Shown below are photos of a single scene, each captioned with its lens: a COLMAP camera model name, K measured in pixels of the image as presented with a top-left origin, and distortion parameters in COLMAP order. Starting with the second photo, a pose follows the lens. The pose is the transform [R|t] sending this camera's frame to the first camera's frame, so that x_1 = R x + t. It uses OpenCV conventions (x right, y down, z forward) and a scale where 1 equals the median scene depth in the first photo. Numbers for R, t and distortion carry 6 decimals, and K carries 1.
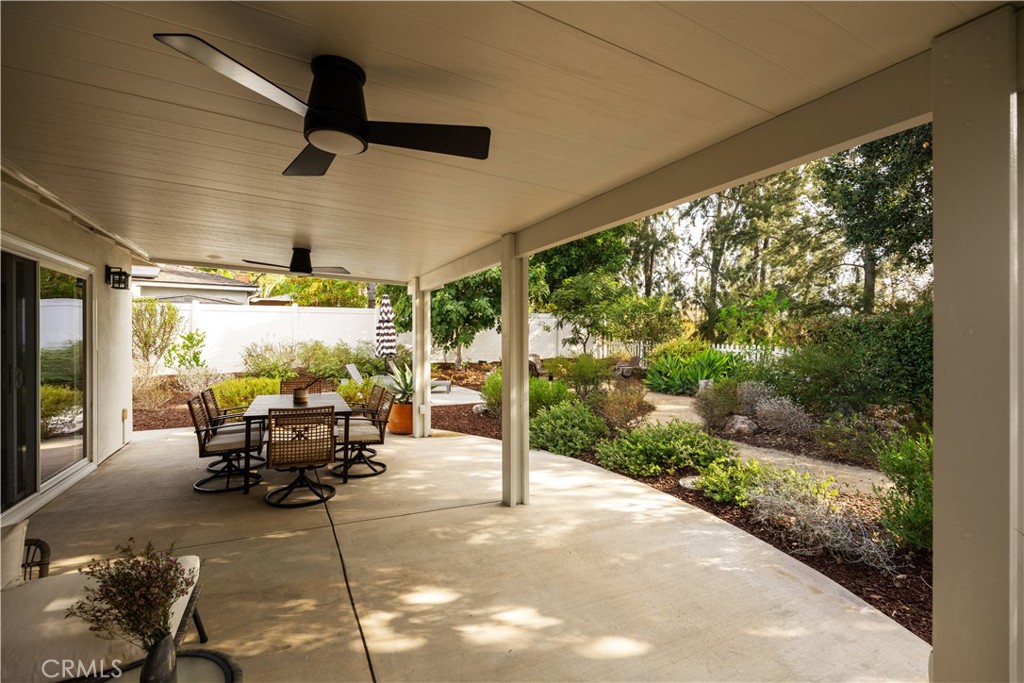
lens RADIAL K [[453.3, 0, 508.9], [0, 453.3, 340.1], [0, 0, 1]] dist [-0.001351, 0.000211]
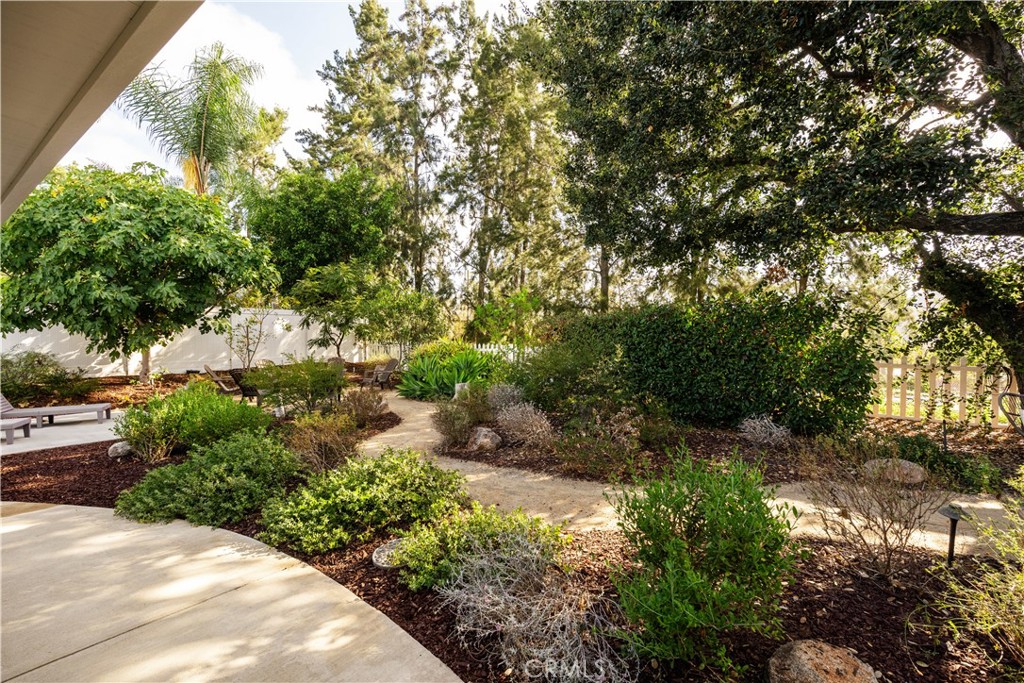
lens RADIAL K [[453.3, 0, 508.9], [0, 453.3, 340.1], [0, 0, 1]] dist [-0.001351, 0.000211]
pose [[0.894868, -0.009913, 0.446221, 0.077304], [0.011352, 0.999935, -0.000551, 0.001911], [-0.446187, 0.005559, 0.894923, 0.096376]]
